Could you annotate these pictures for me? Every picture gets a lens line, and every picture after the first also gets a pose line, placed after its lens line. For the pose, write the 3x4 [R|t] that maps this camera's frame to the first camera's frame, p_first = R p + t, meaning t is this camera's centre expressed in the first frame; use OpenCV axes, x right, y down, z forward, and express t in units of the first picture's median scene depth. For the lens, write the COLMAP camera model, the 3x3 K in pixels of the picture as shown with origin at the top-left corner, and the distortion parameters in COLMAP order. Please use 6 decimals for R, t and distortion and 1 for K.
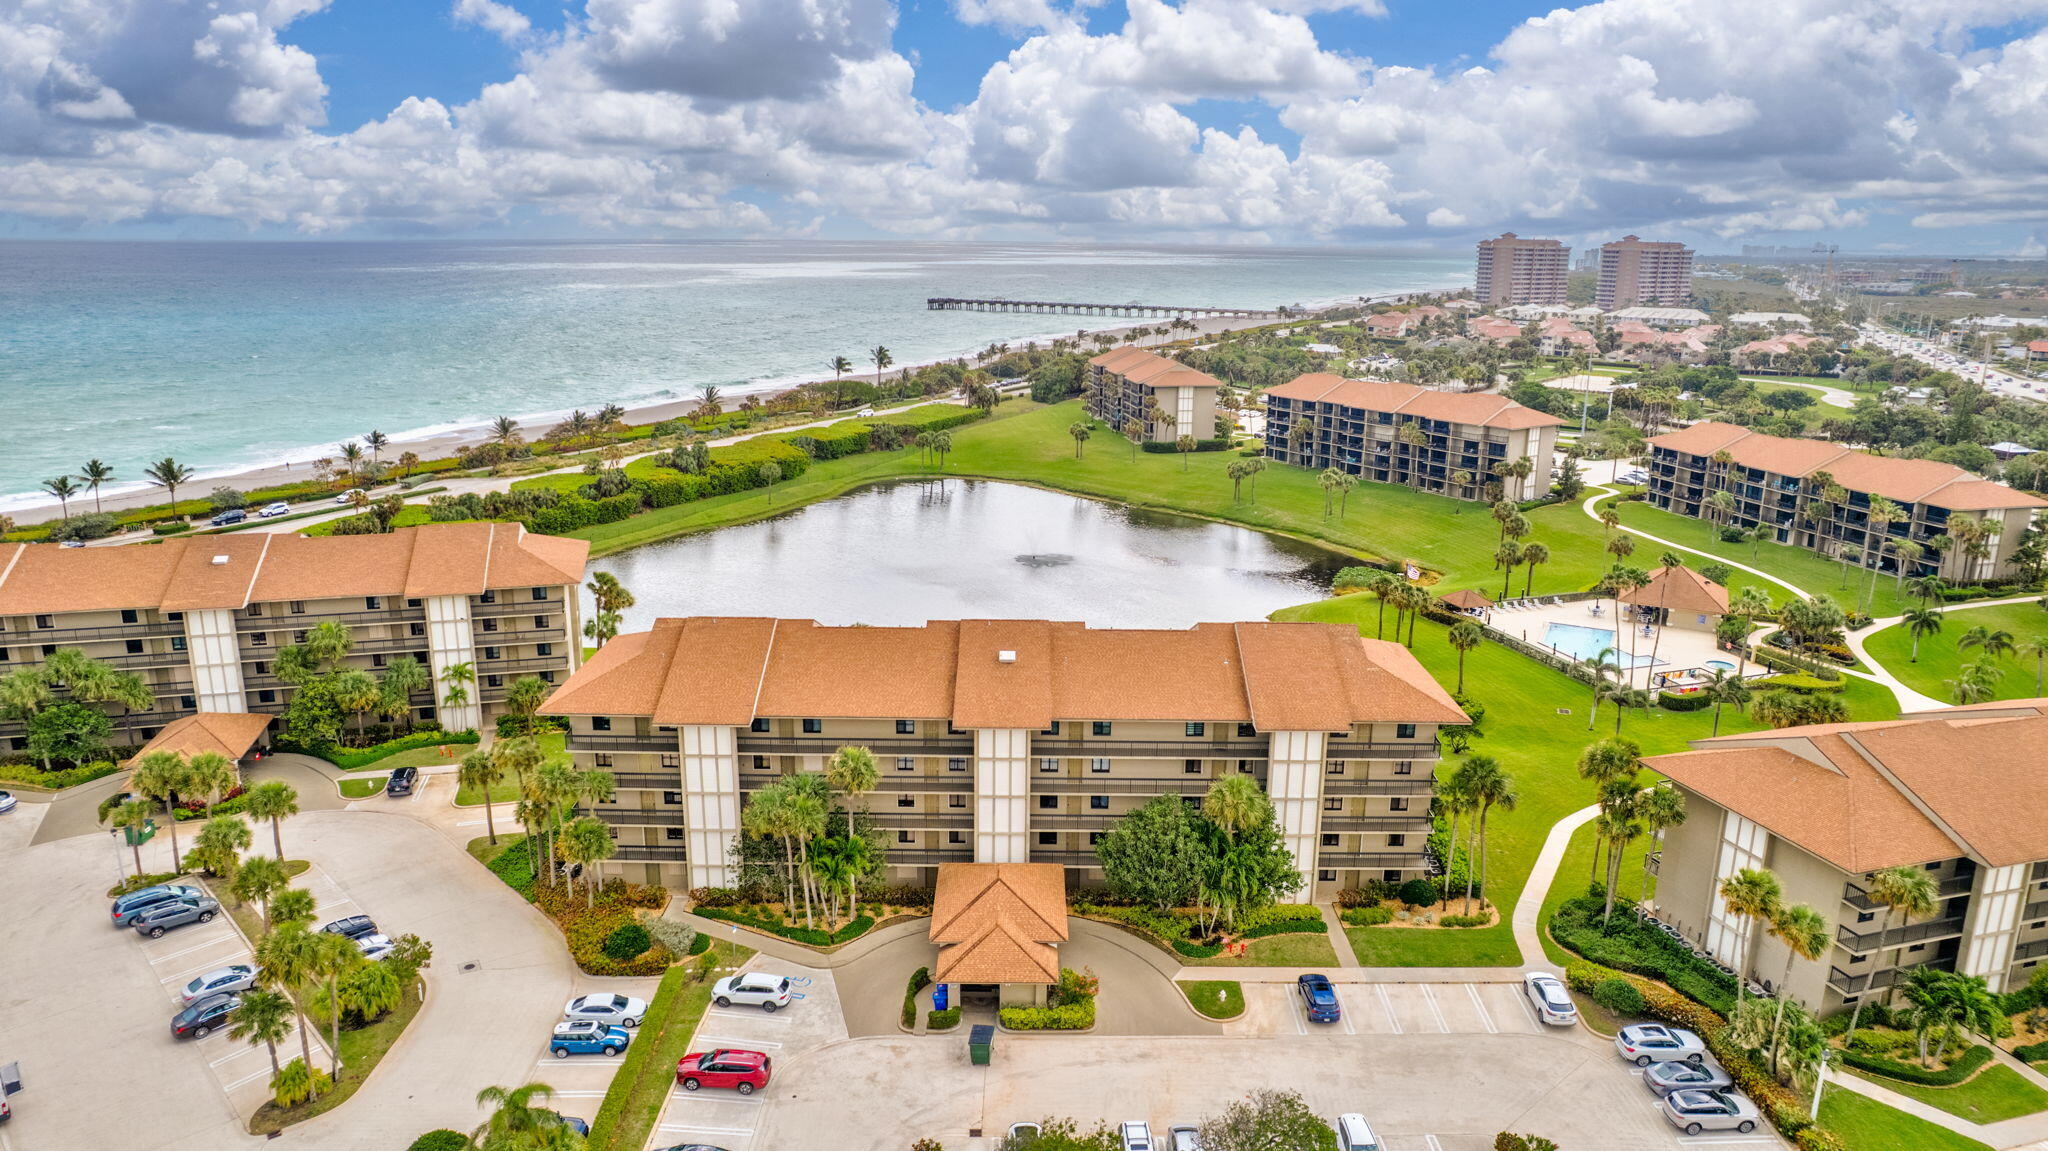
lens RADIAL K [[1371.7, 0, 1024.0], [0, 1371.7, 575.5], [0, 0, 1]] dist [-0.038582, 0.004276]
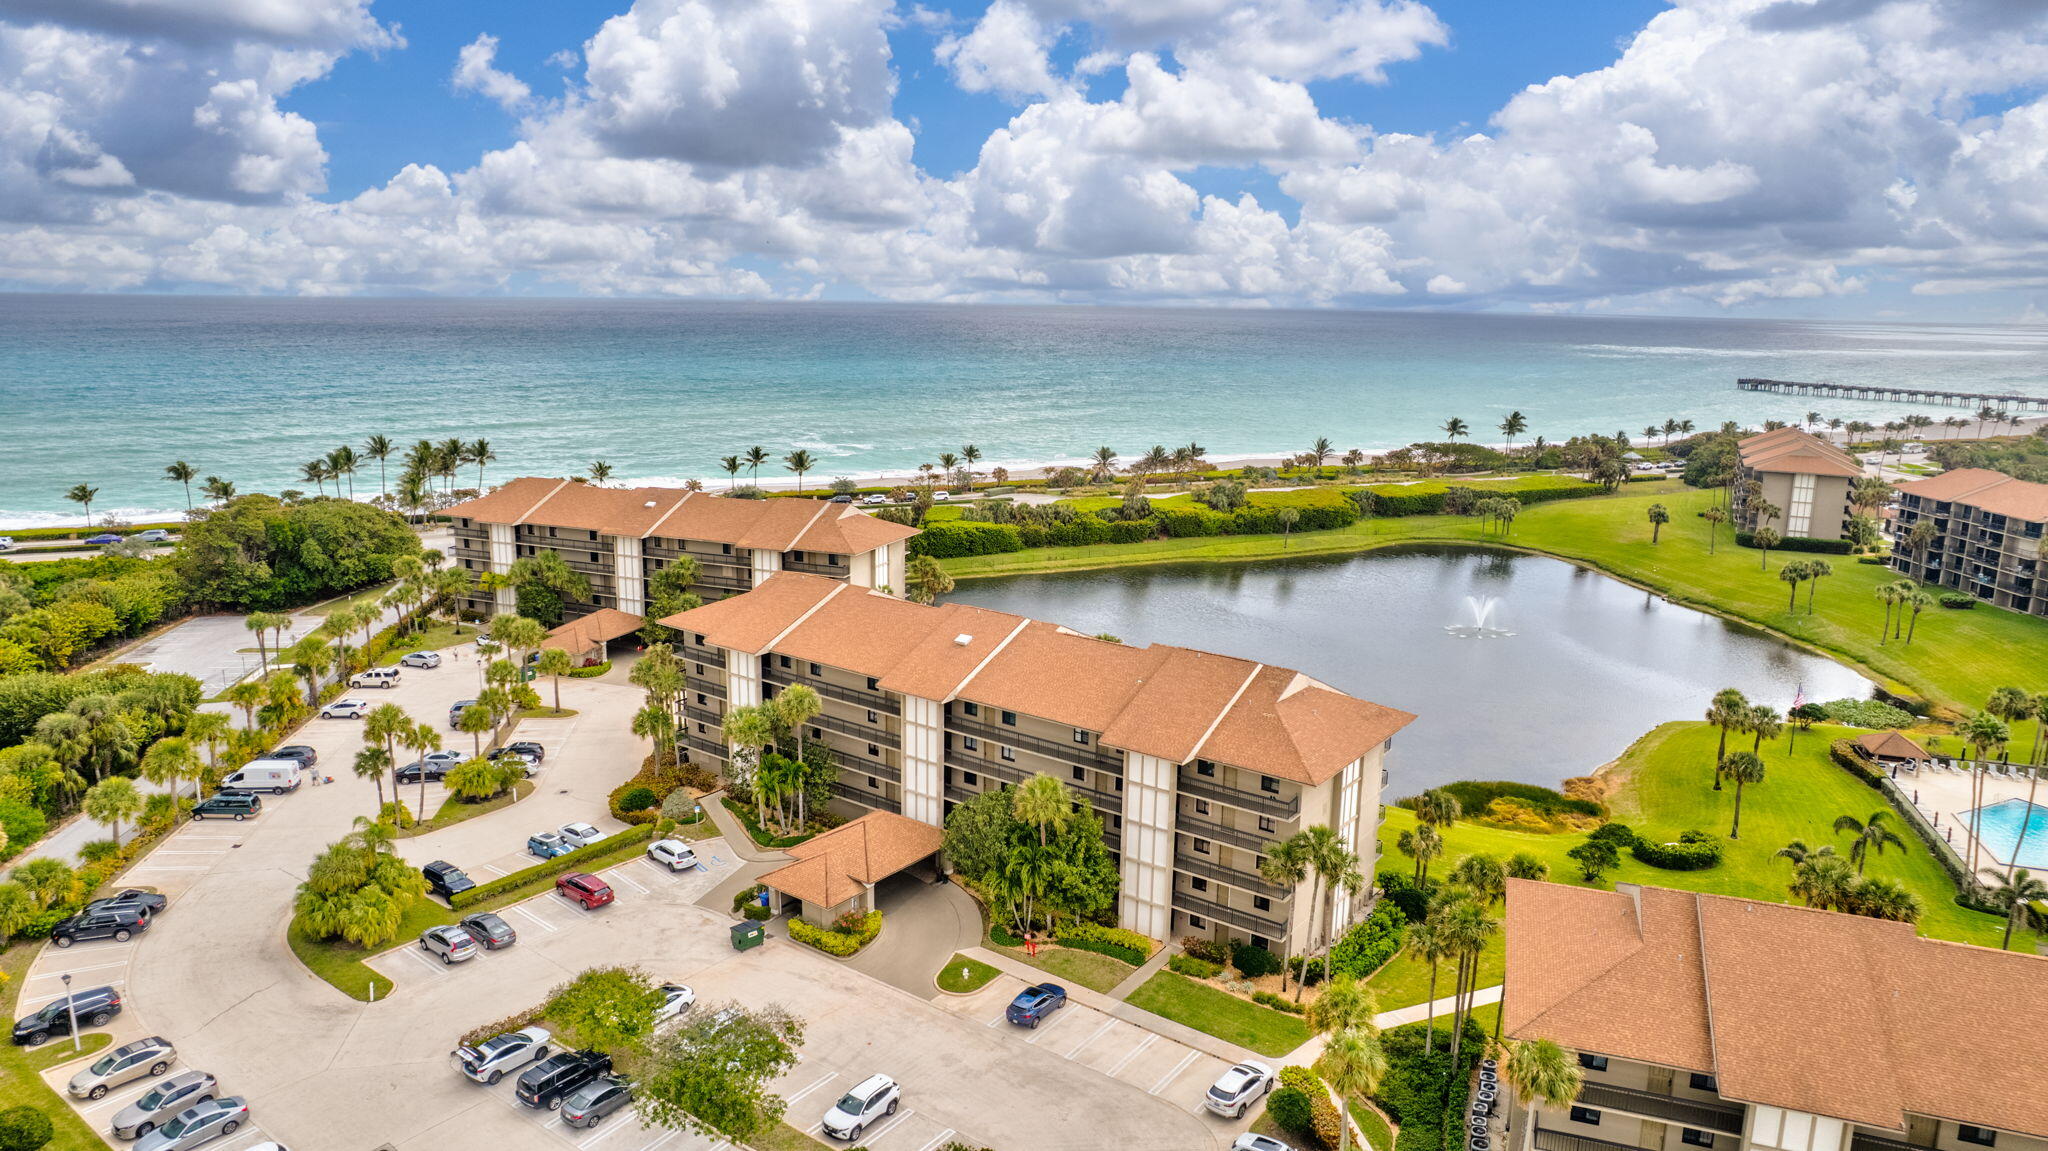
lens RADIAL K [[1371.7, 0, 1024.0], [0, 1371.7, 575.5], [0, 0, 1]] dist [-0.038582, 0.004276]
pose [[0.784051, 0.124805, -0.608020, 0.315063], [-0.157881, 0.987458, -0.000899, 0.000685], [0.600282, 0.096700, 0.793921, 0.068998]]
